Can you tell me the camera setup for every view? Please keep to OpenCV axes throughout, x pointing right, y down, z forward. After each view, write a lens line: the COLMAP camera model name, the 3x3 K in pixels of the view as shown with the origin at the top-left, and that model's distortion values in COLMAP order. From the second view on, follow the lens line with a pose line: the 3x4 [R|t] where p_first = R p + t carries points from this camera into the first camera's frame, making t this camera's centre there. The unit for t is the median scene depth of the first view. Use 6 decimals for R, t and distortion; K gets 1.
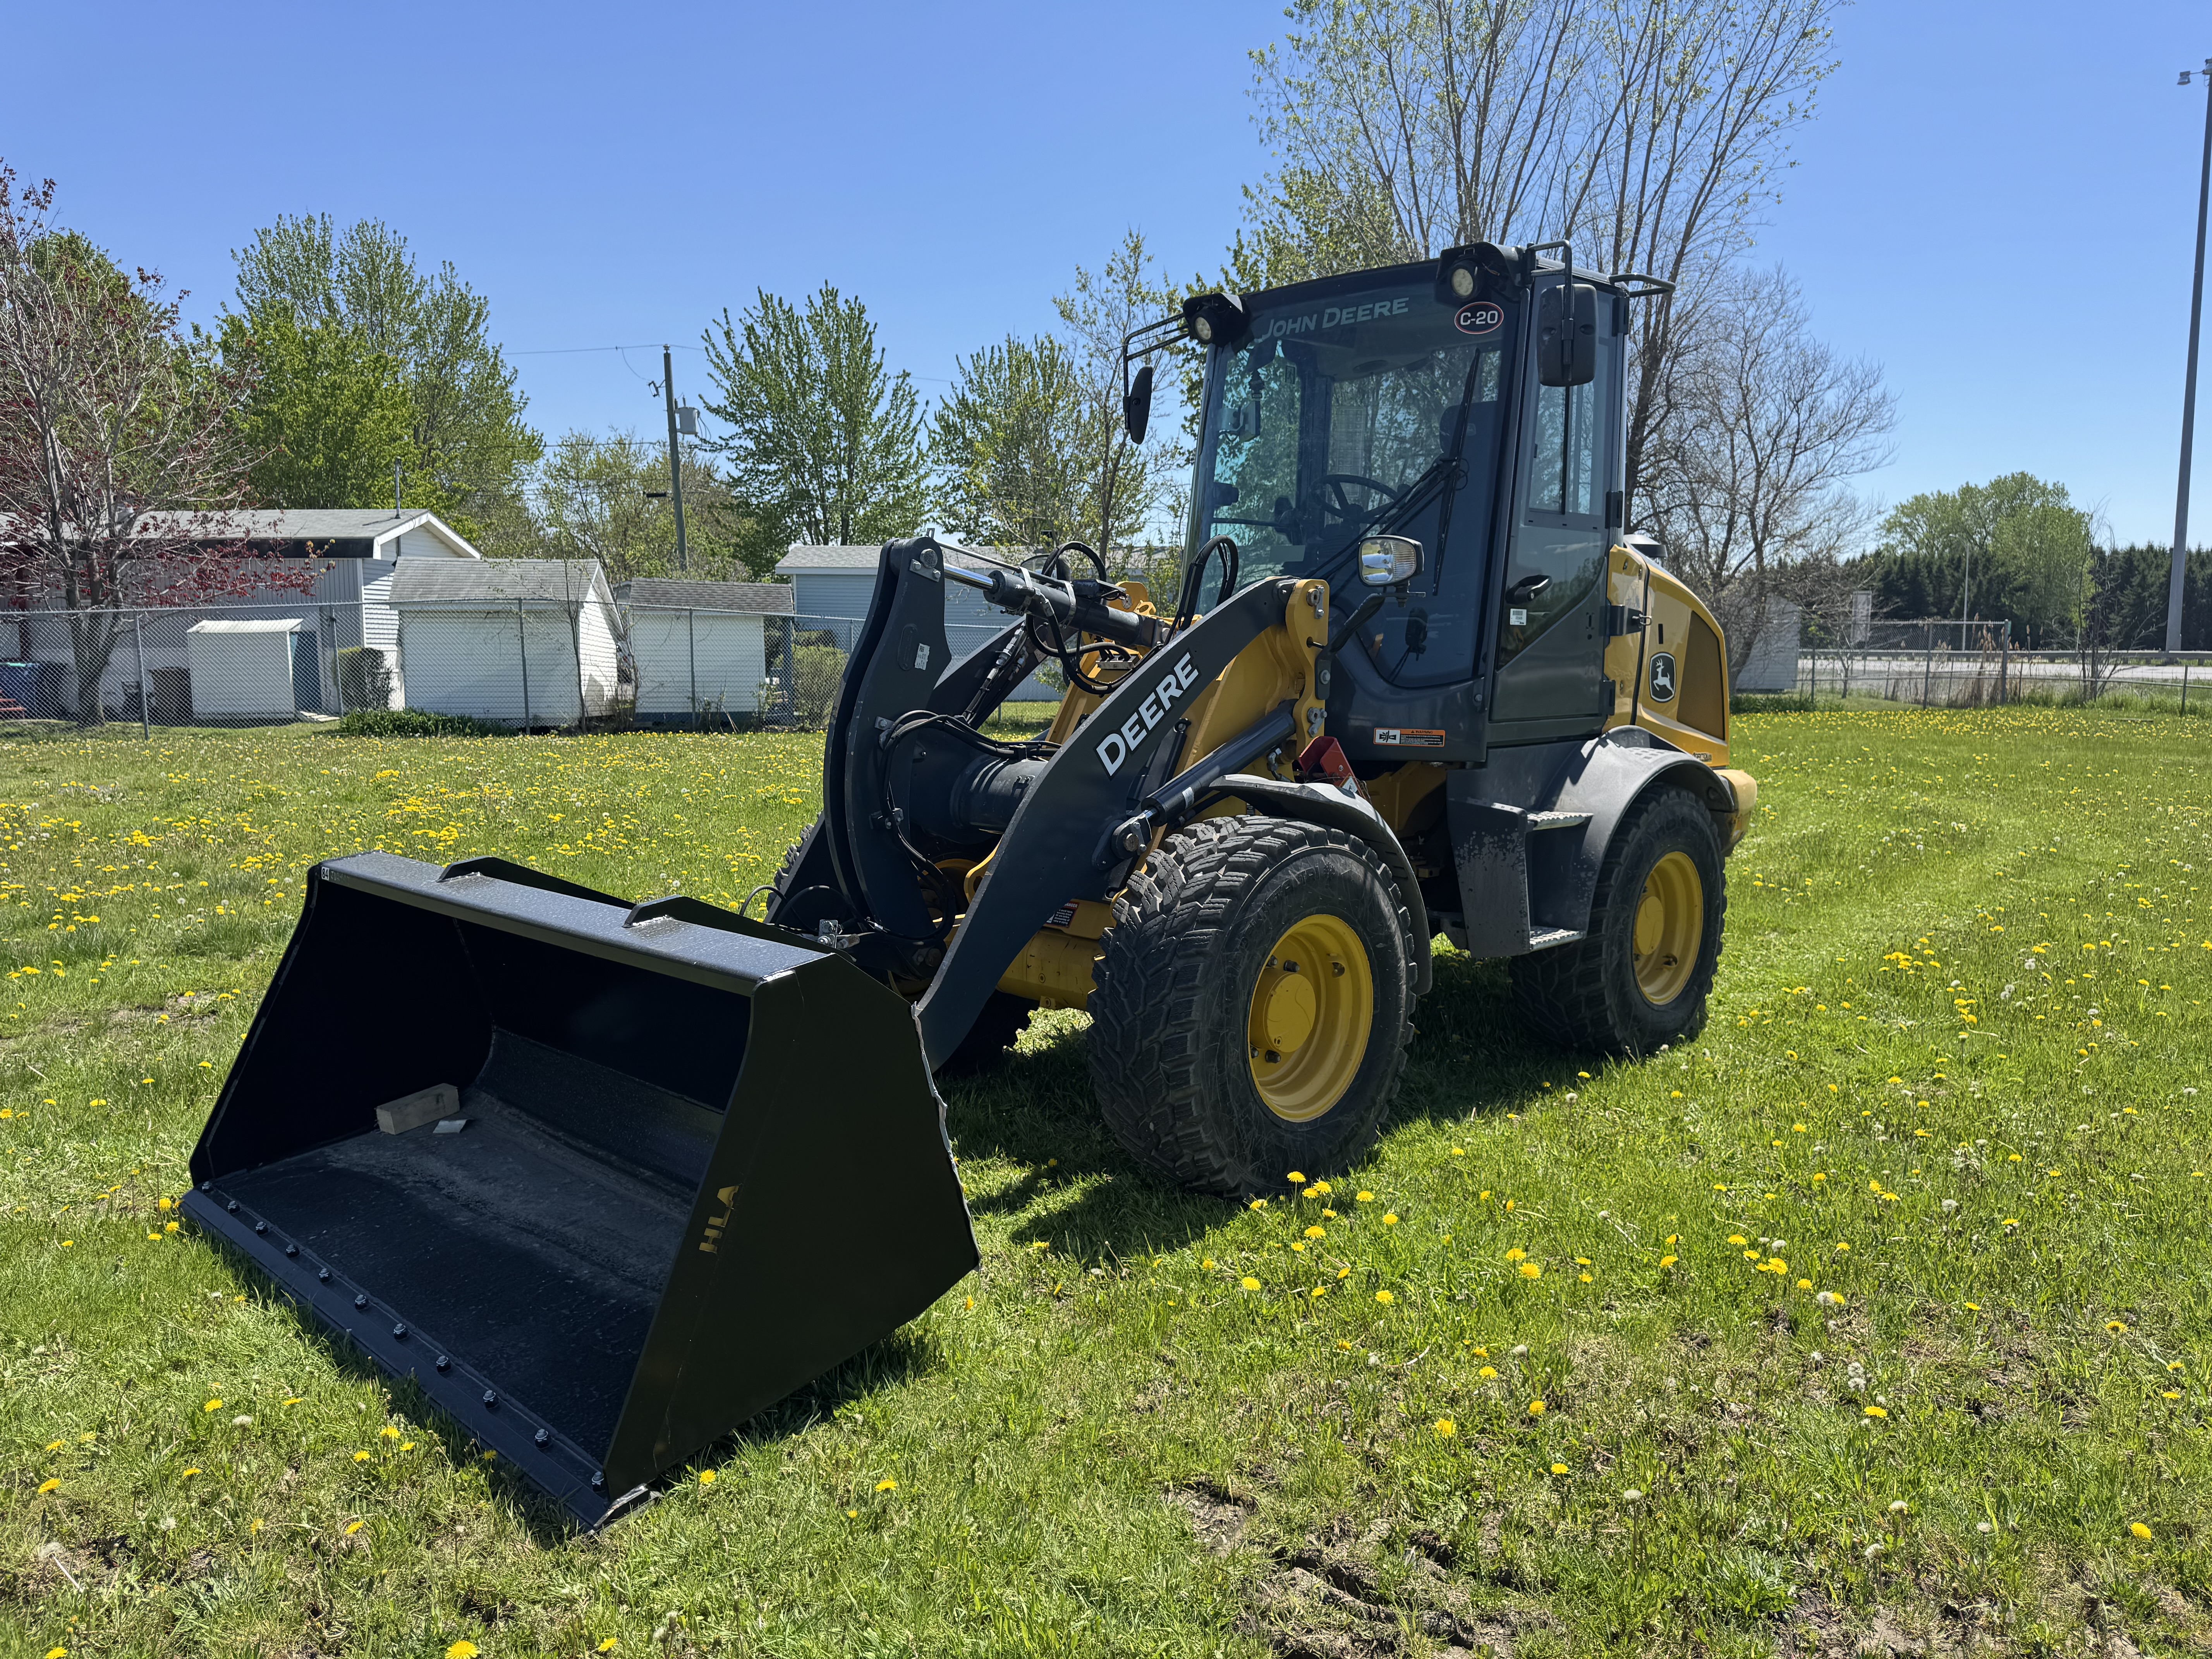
lens RADIAL K [[1535.9, 0, 1103.4], [0, 1535.9, 821.6], [0, 0, 1]] dist [0.019596, -0.006479]
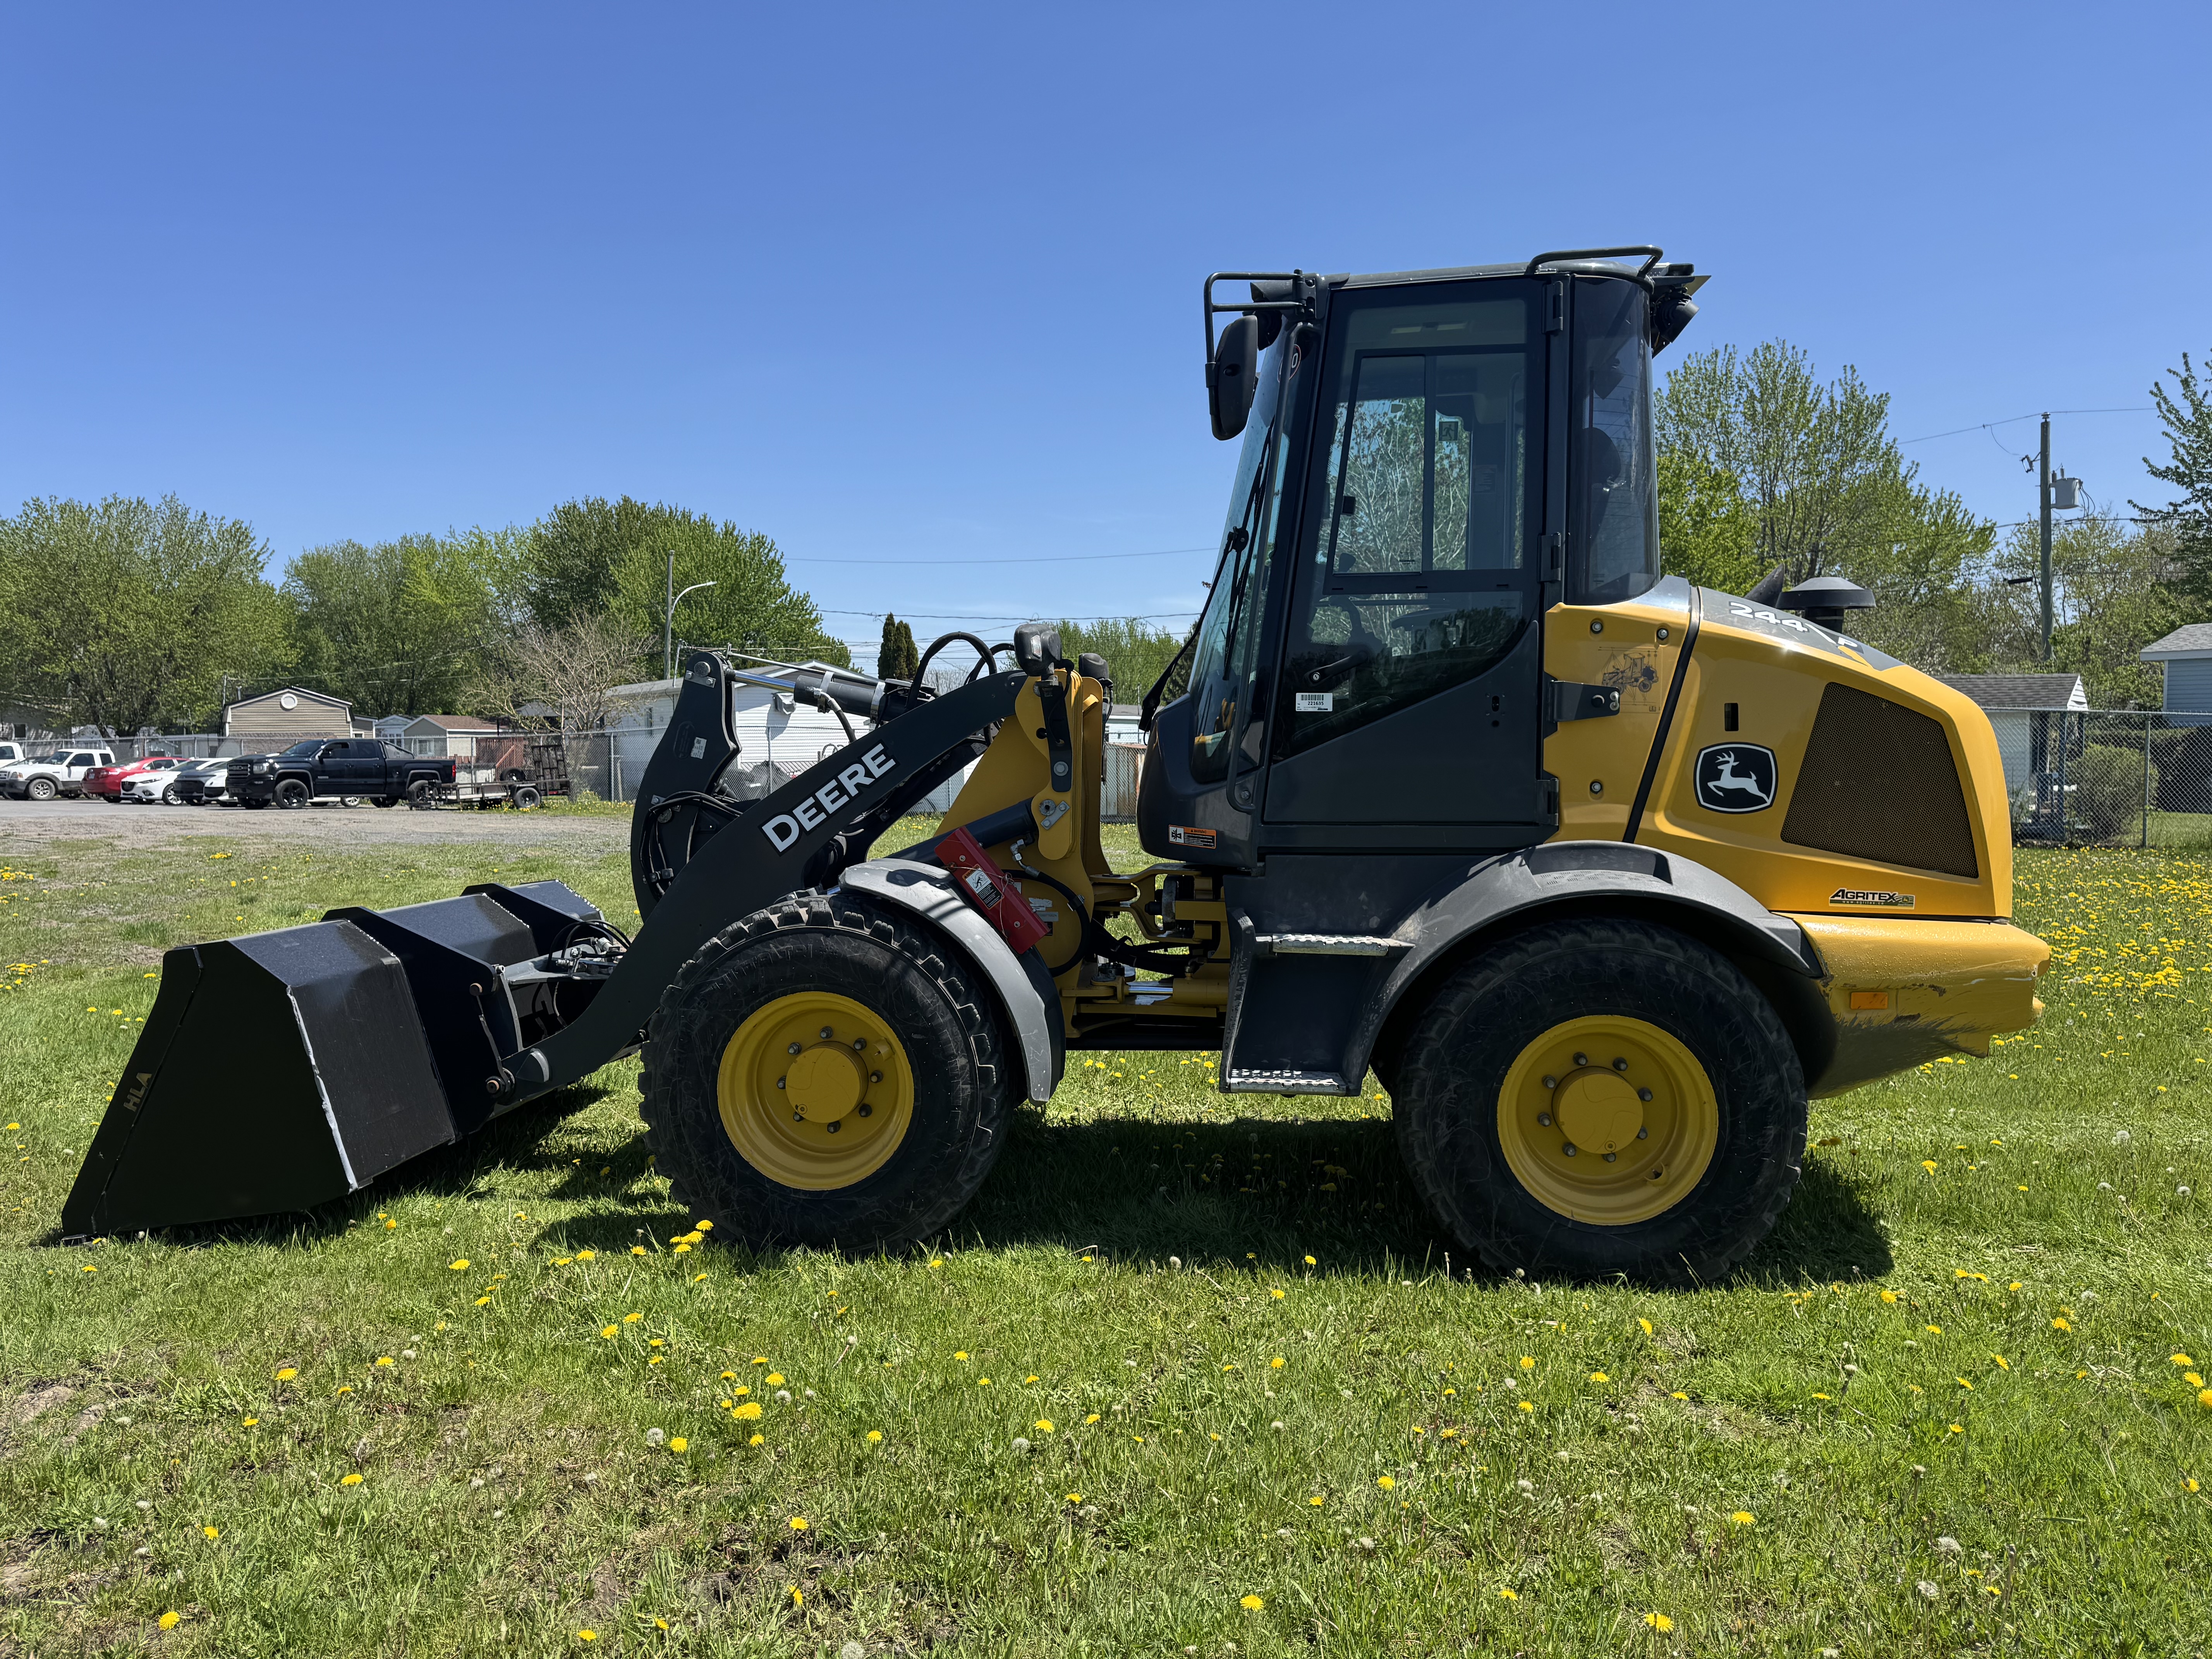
lens RADIAL K [[1535.9, 0, 1098.6], [0, 1535.9, 839.0], [0, 0, 1]] dist [0.019596, -0.006479]
pose [[0.638848, 0.041573, -0.768209, 0.983610], [-0.084879, 0.996252, -0.016672, -0.038523], [0.764637, 0.075856, 0.639982, 0.431910]]
